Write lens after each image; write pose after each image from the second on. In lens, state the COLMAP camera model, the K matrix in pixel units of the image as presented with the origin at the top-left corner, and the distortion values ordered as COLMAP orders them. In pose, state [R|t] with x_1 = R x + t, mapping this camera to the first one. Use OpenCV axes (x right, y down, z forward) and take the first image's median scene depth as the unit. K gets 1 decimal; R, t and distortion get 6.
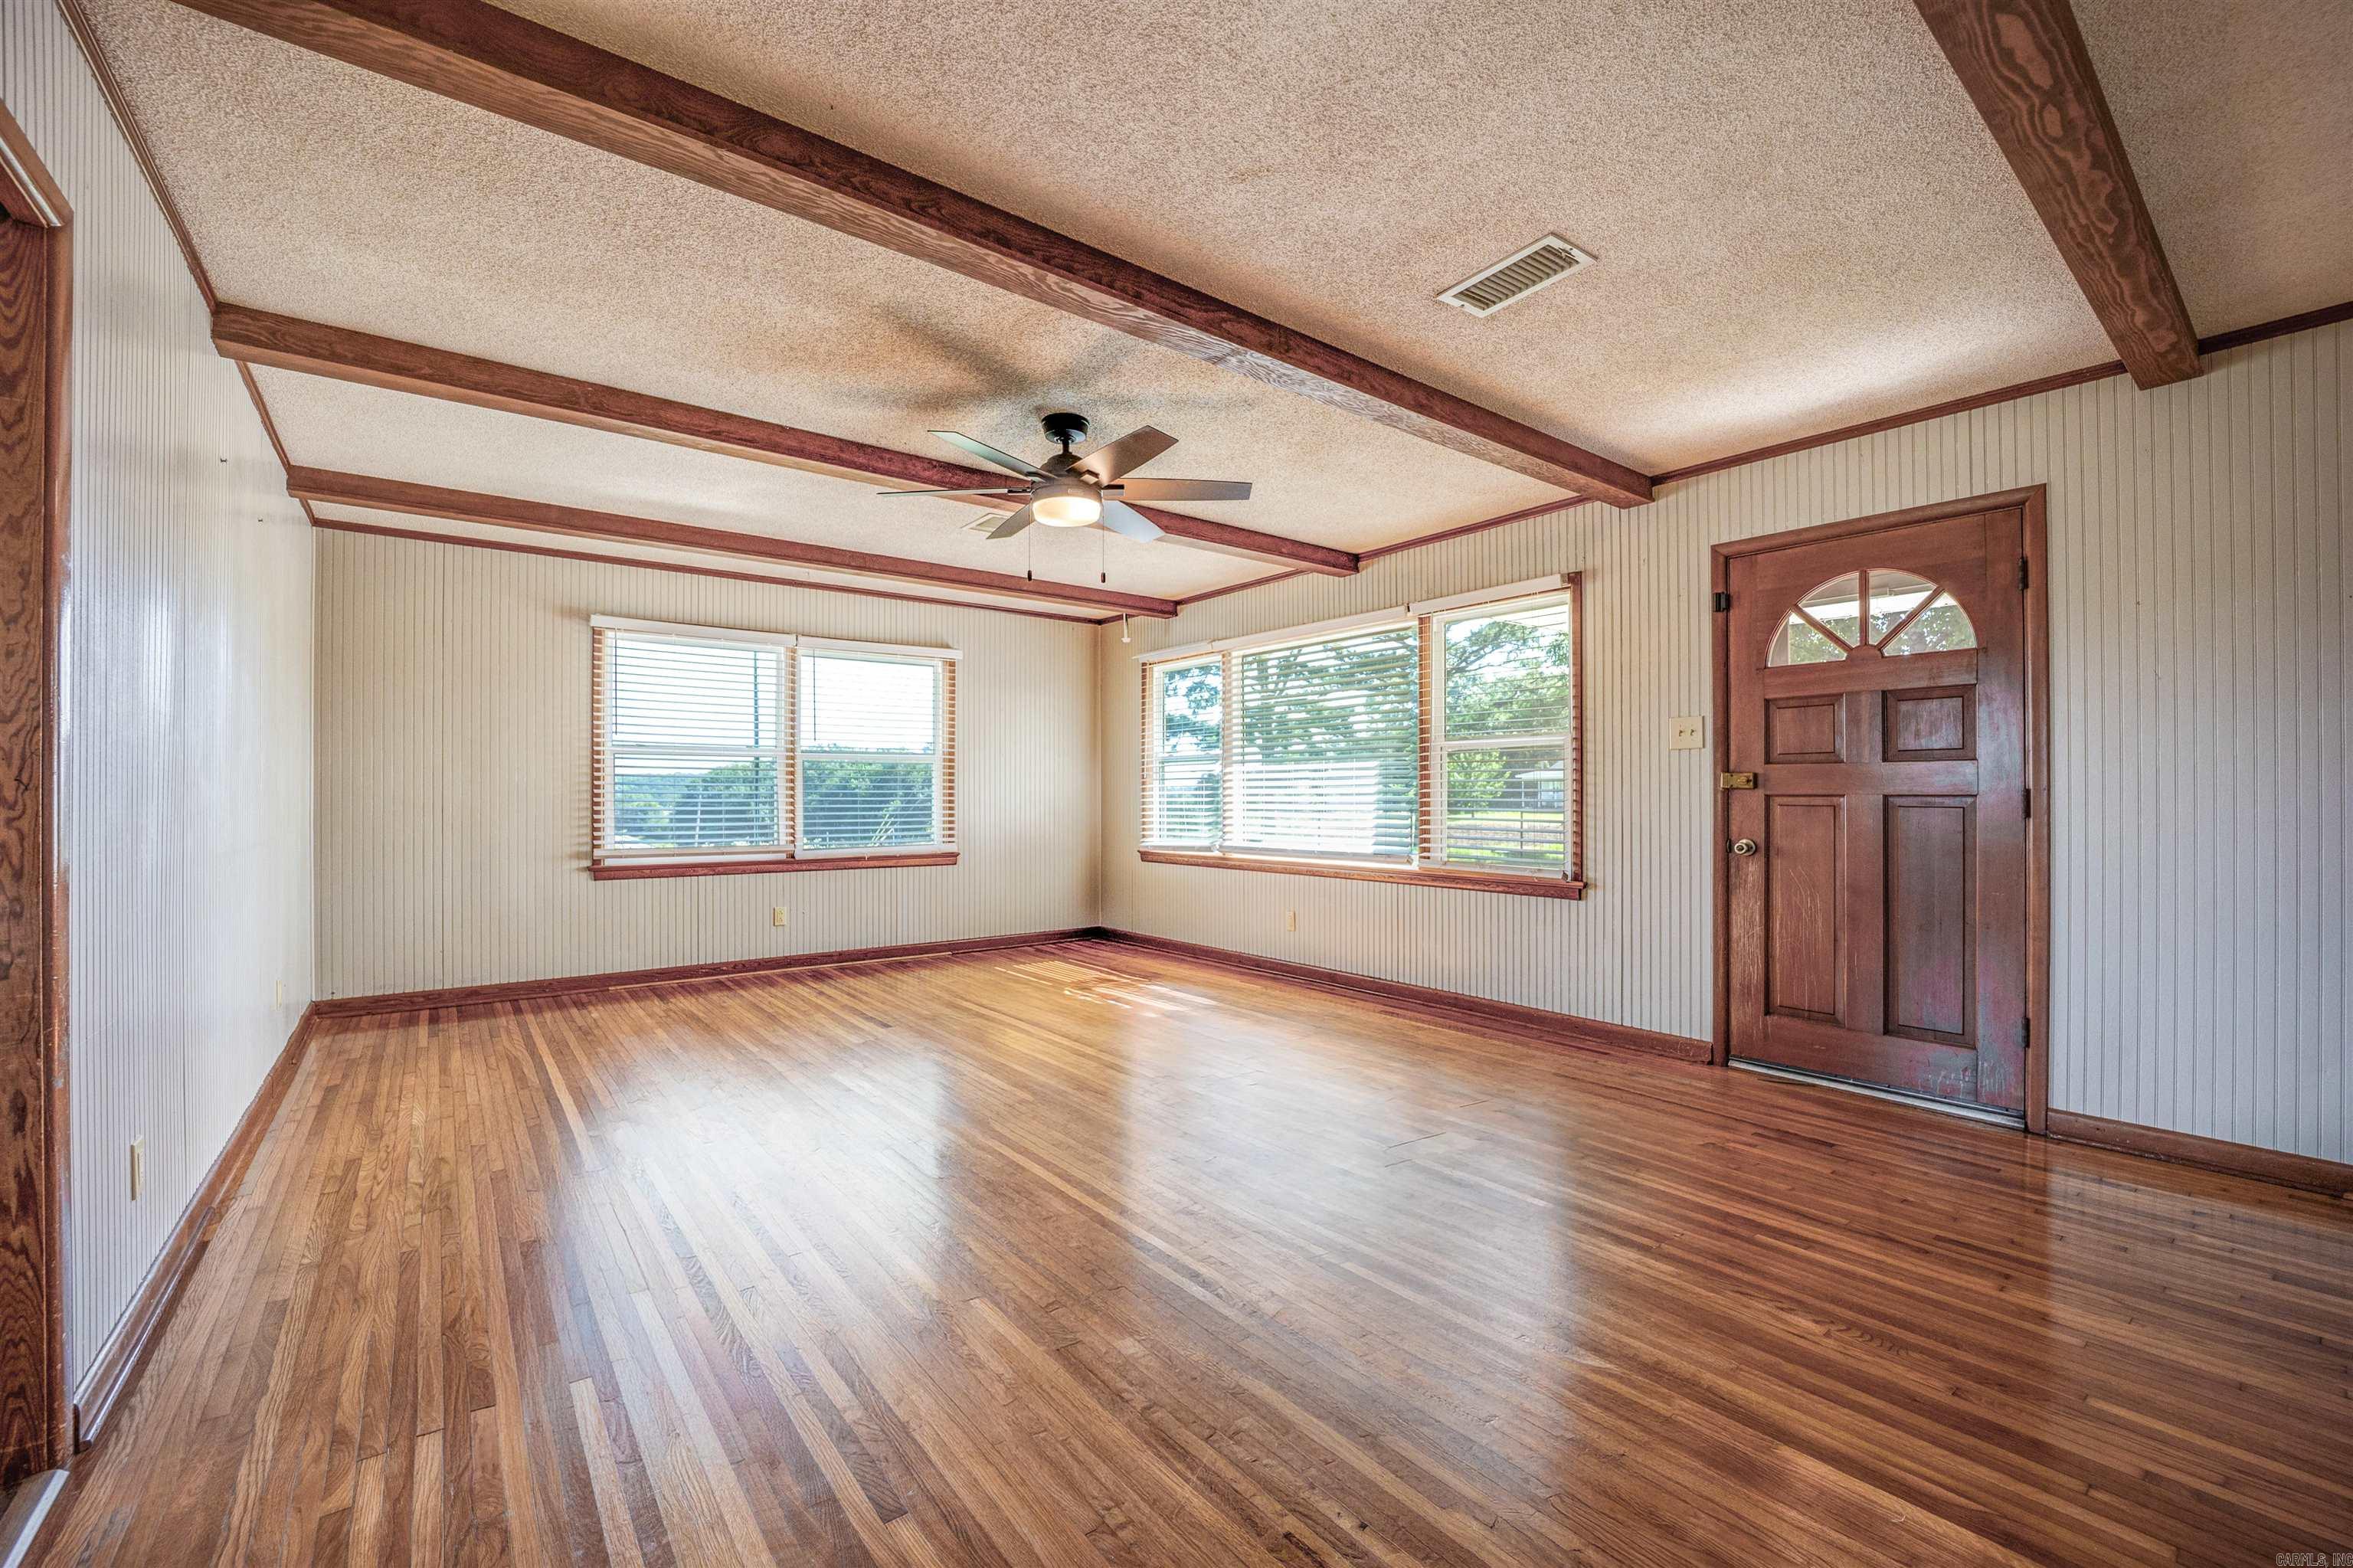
lens RADIAL K [[949.8, 0, 1175.9], [0, 949.8, 797.5], [0, 0, 1]] dist [-0.020874, -0.000363]
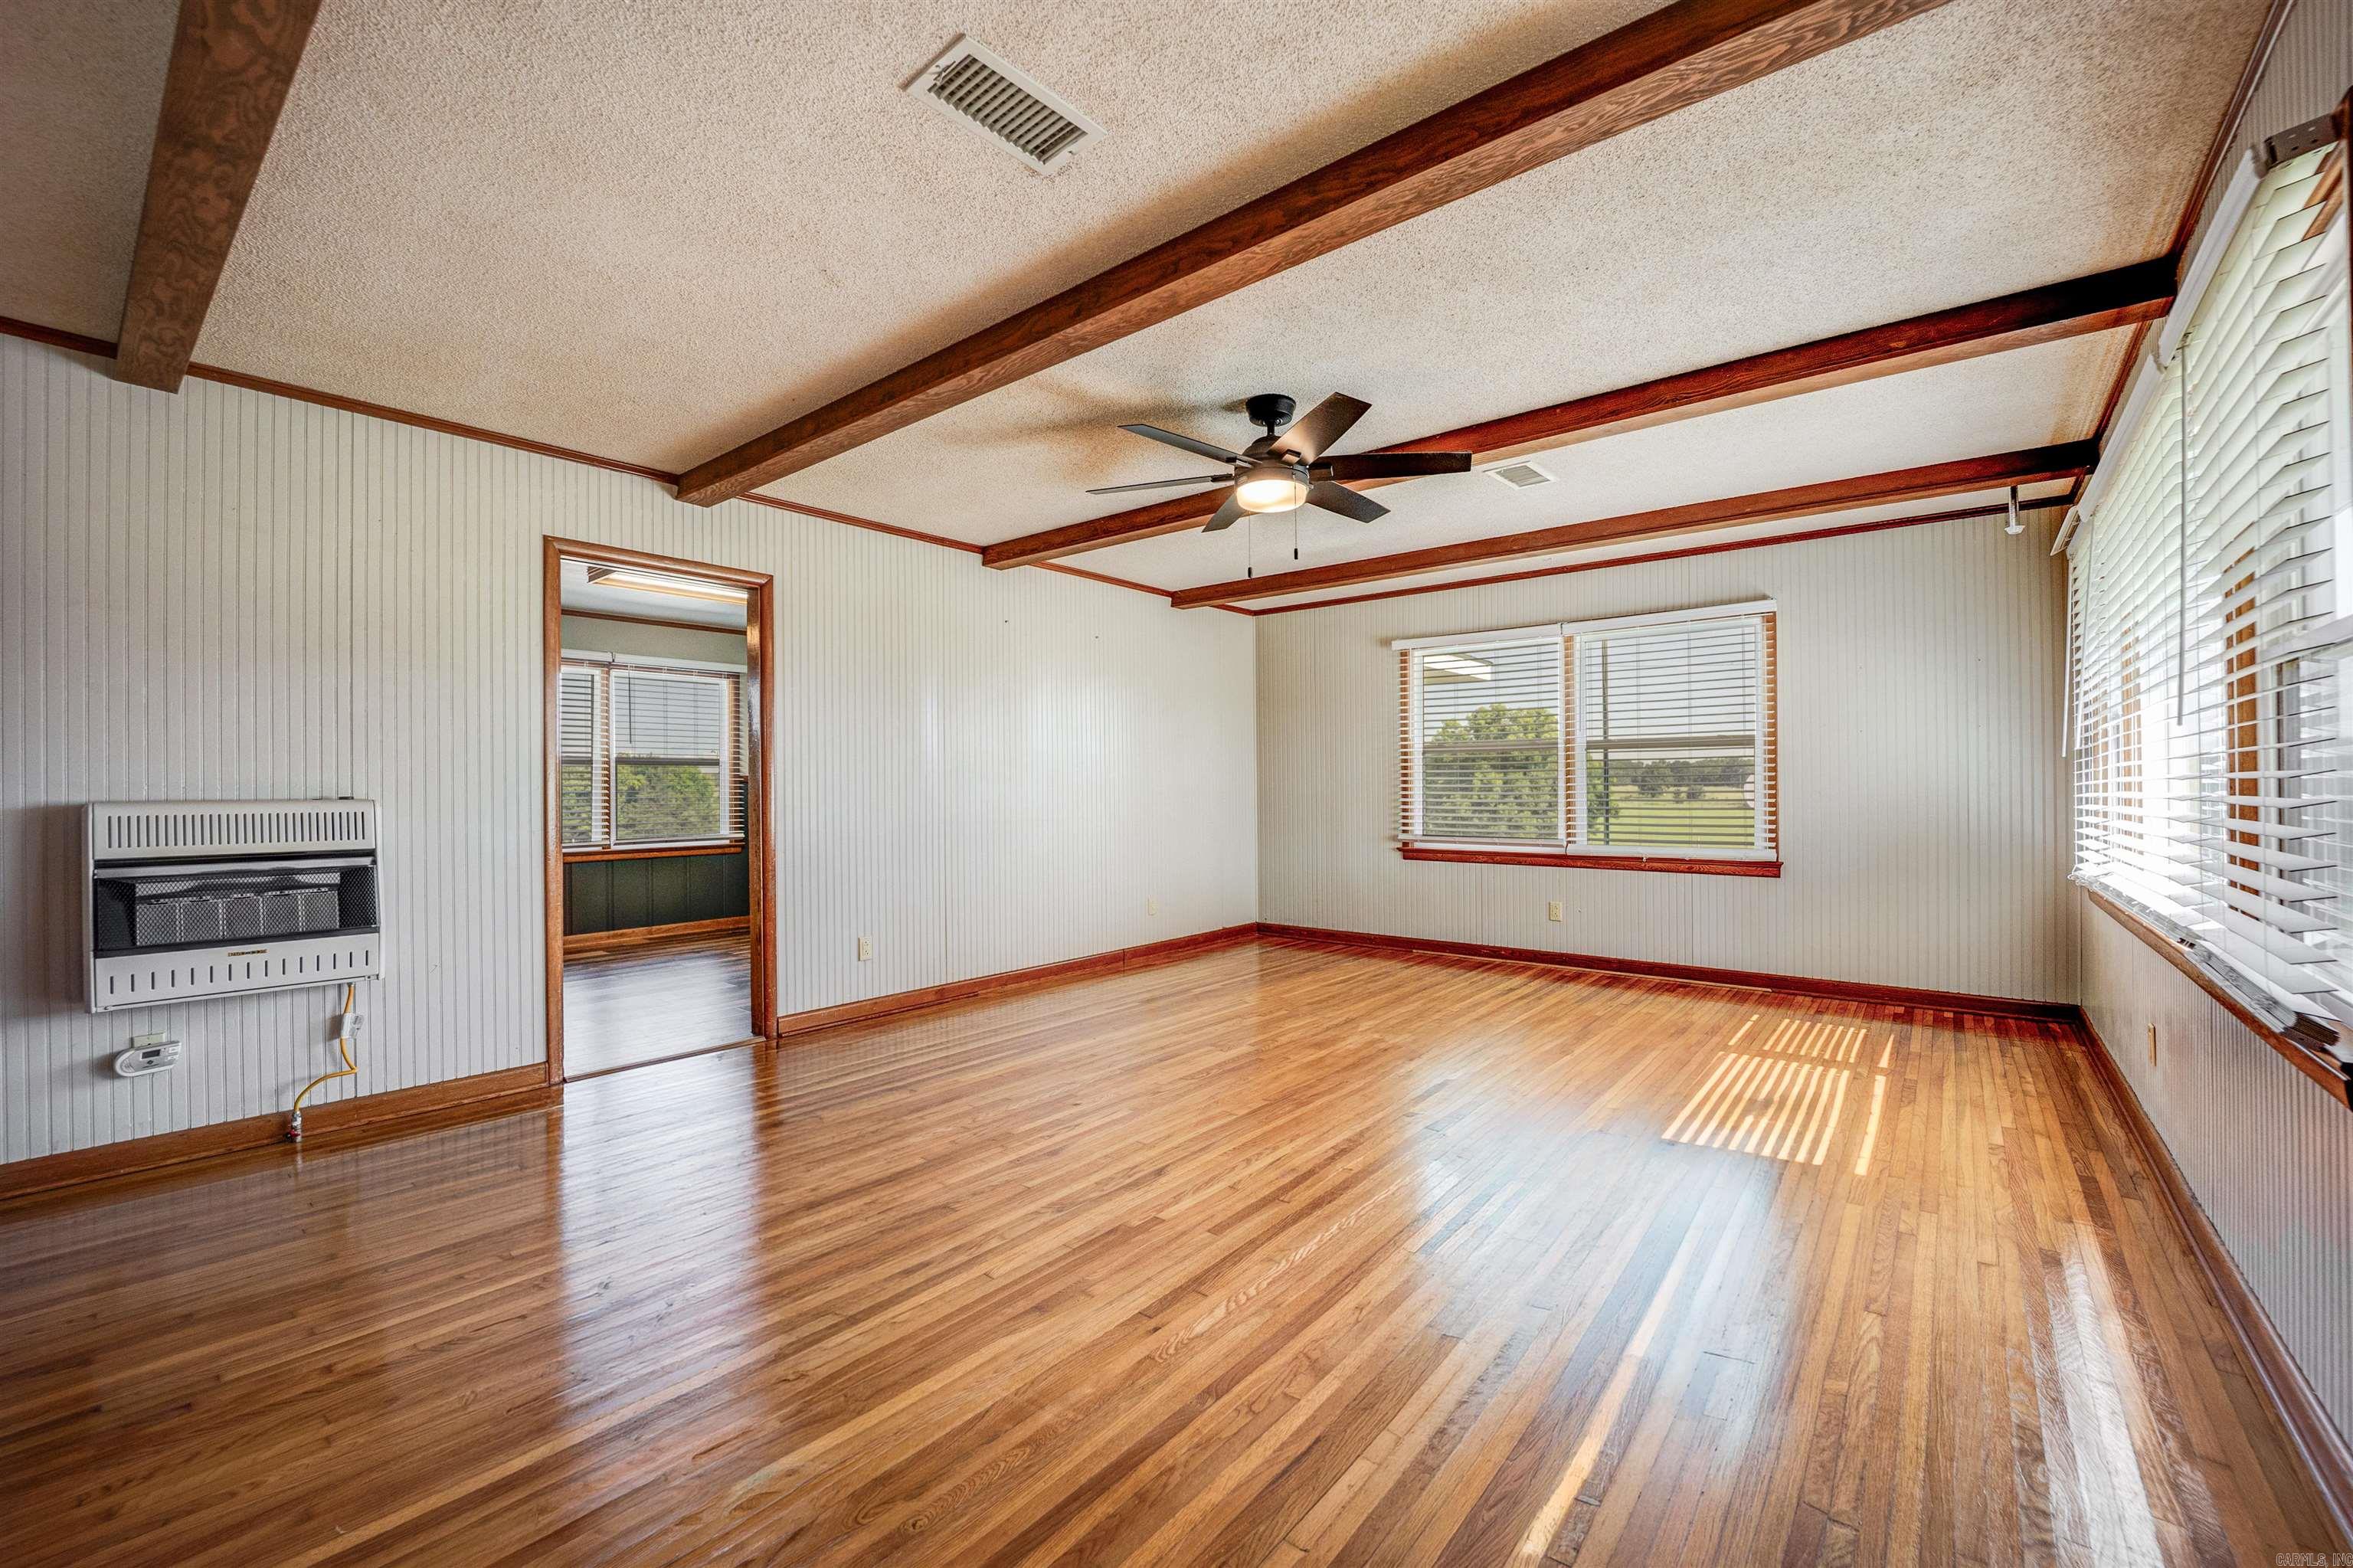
lens RADIAL K [[949.8, 0, 1175.9], [0, 949.8, 797.5], [0, 0, 1]] dist [-0.020874, -0.000363]
pose [[0.232969, 0.006905, -0.972460, 0.795228], [0.002152, 0.999969, 0.007616, -0.002679], [0.972482, -0.003867, 0.232947, 0.670583]]
